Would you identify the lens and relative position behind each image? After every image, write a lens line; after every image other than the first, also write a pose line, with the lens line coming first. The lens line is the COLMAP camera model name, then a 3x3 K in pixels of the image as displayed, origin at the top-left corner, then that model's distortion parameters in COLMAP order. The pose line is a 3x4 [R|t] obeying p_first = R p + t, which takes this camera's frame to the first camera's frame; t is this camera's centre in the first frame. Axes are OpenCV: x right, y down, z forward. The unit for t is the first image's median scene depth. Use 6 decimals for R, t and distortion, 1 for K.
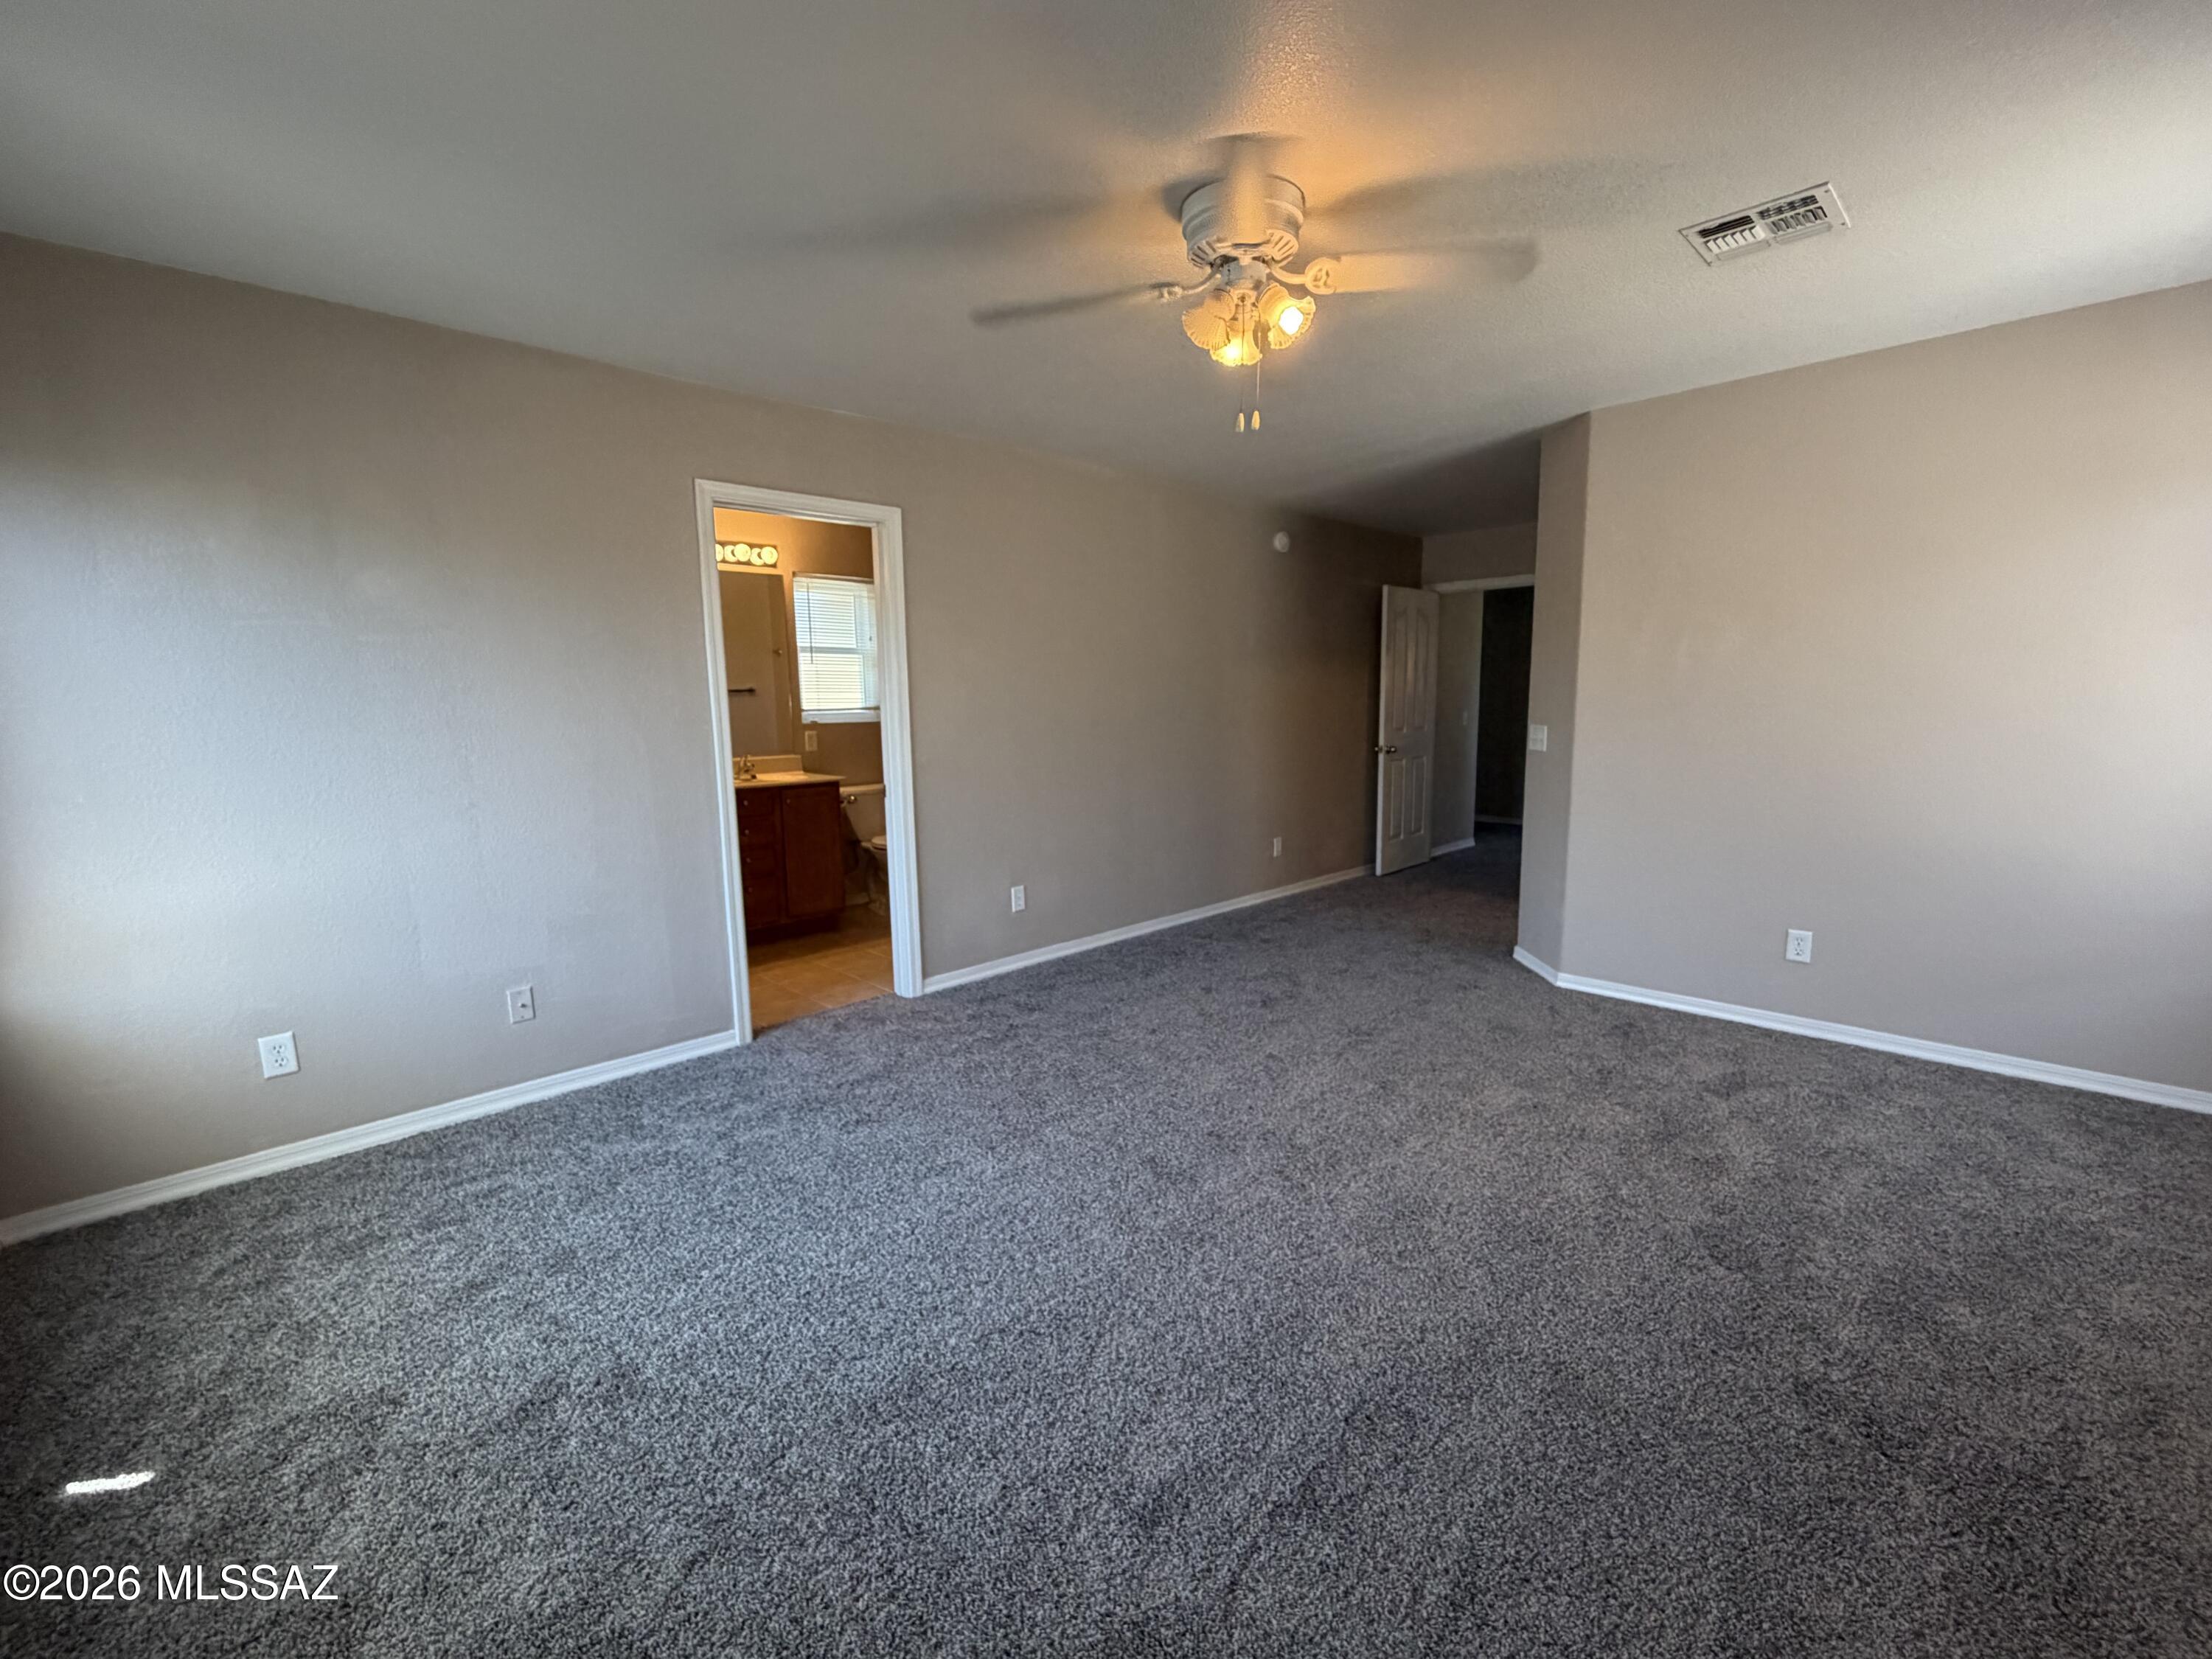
lens RADIAL K [[883.0, 0, 1100.7], [0, 883.0, 831.0], [0, 0, 1]] dist [0.000428, 0.000151]
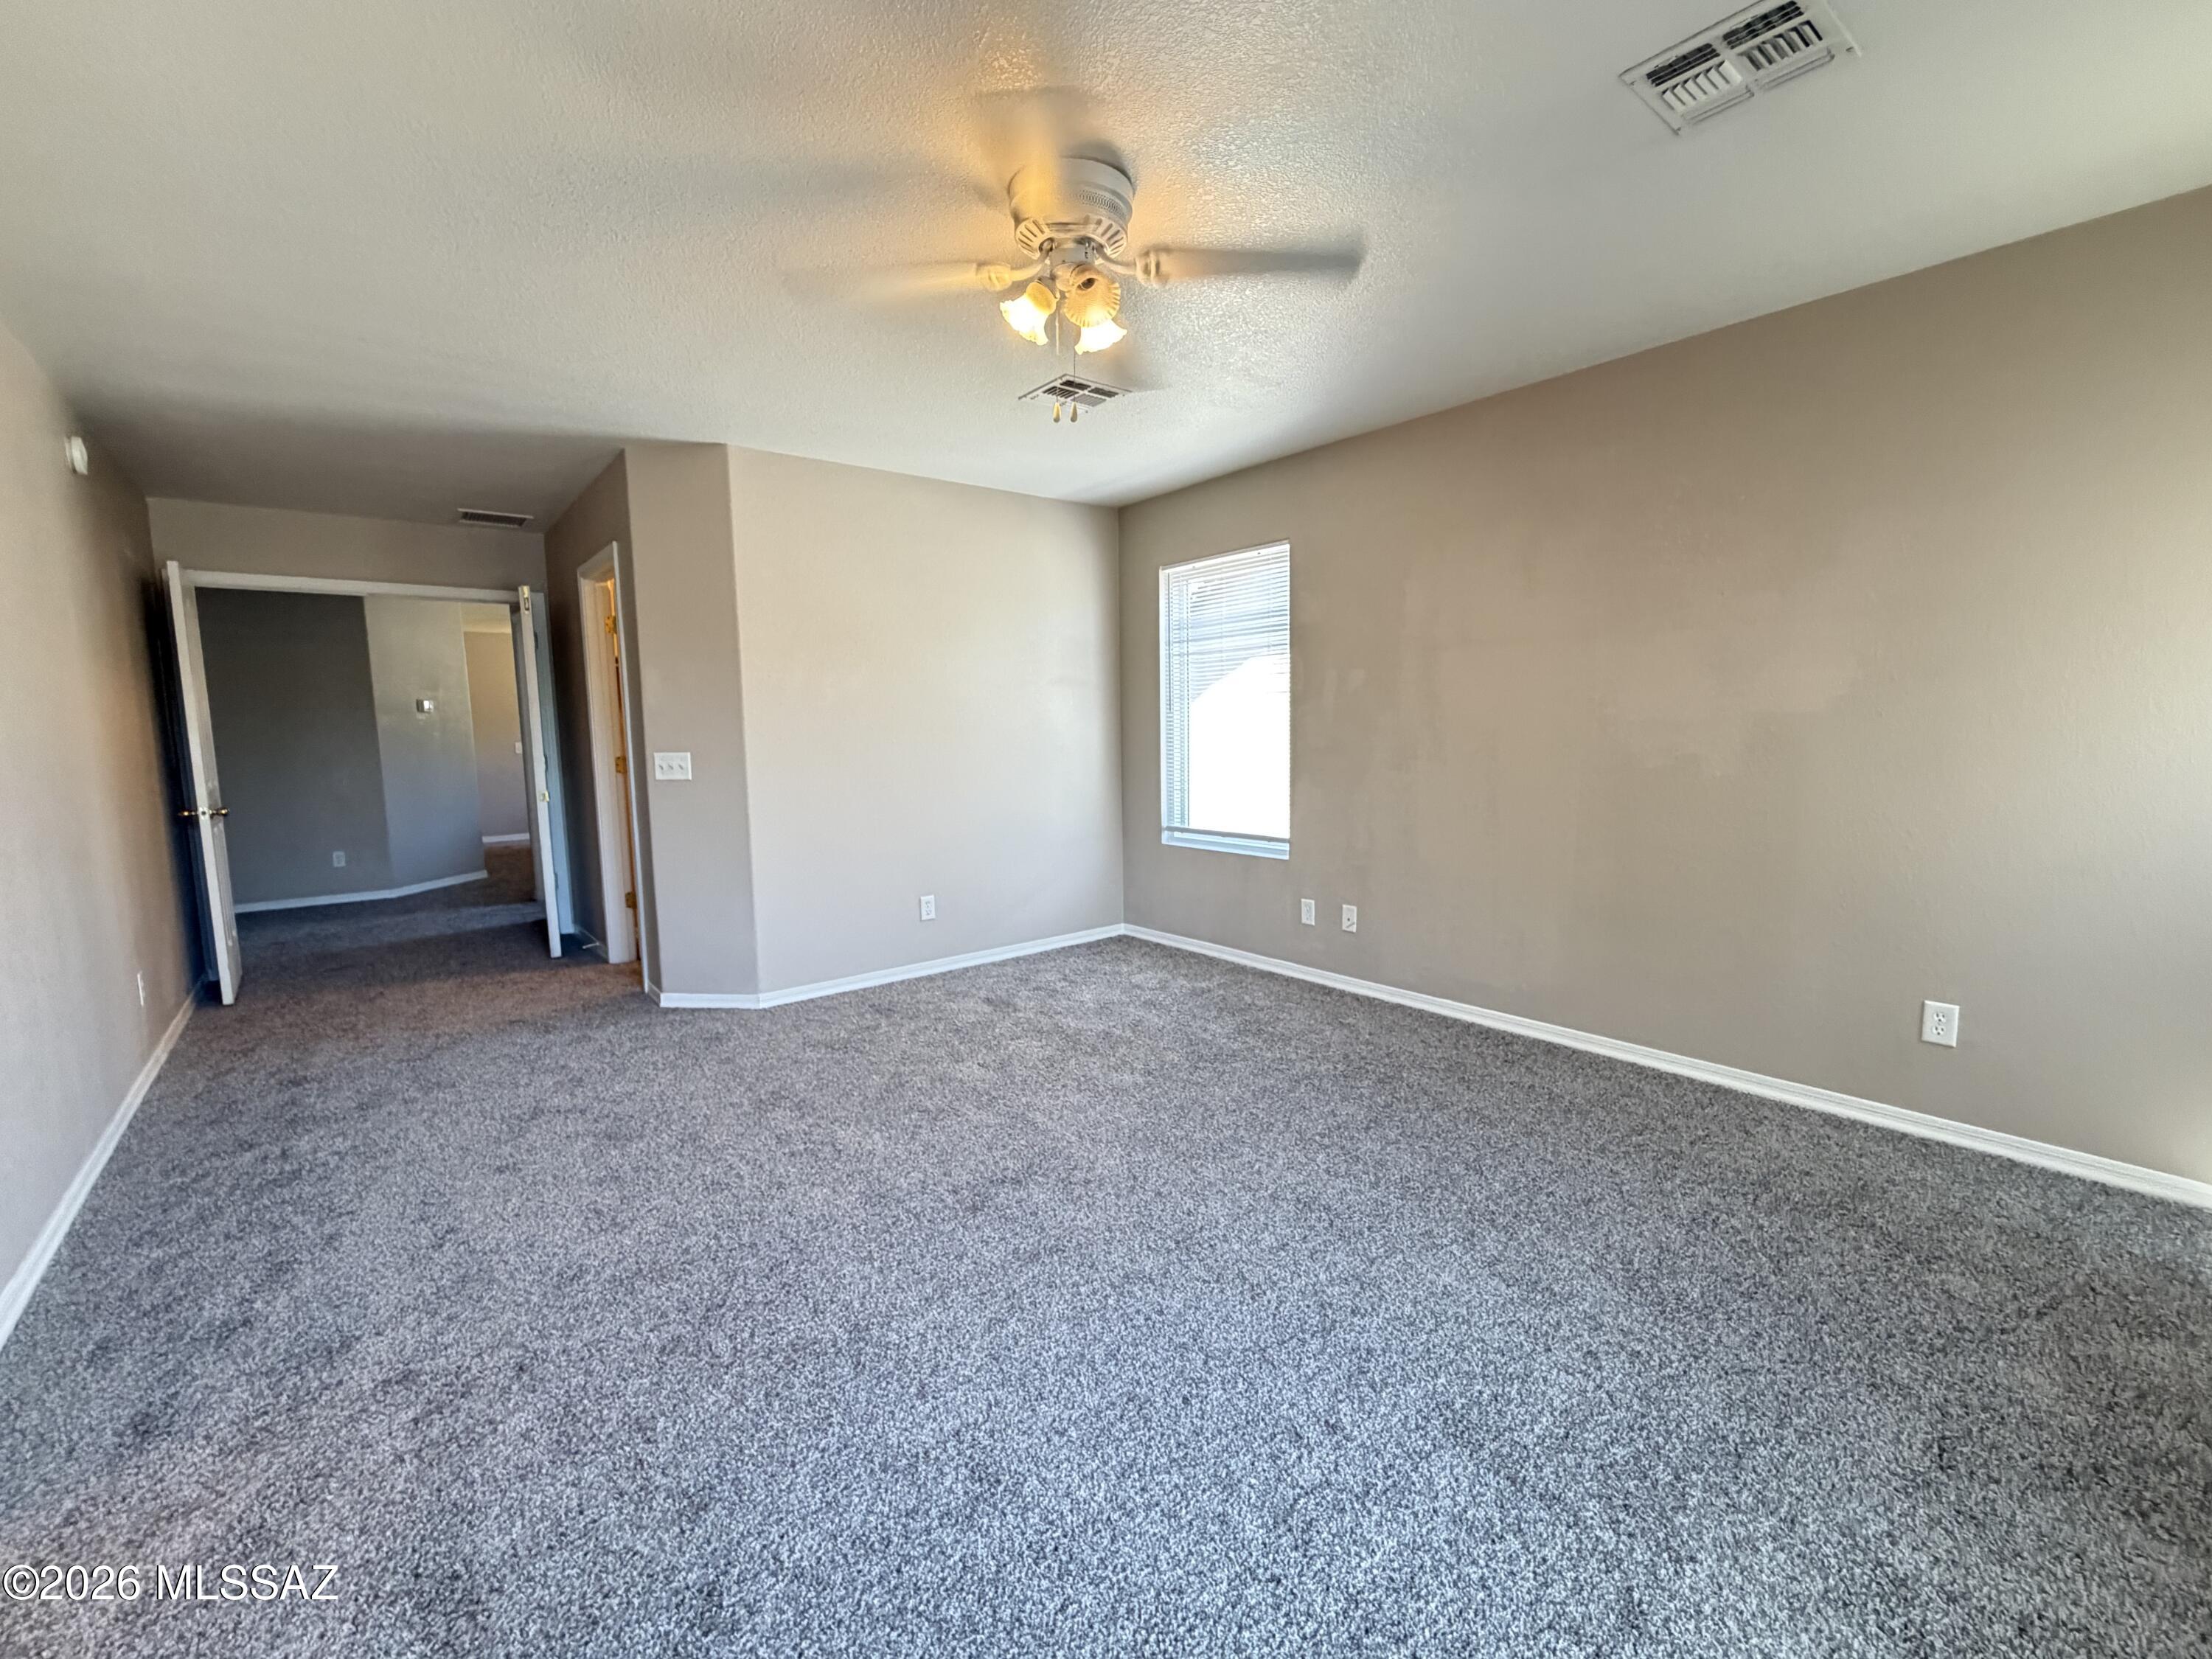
lens RADIAL K [[883.0, 0, 1100.7], [0, 883.0, 831.0], [0, 0, 1]] dist [0.000428, 0.000151]
pose [[0.150154, -0.097551, 0.983838, -0.444391], [0.165791, 0.983513, 0.072215, -0.035408], [-0.974663, 0.152268, 0.163851, 0.482160]]
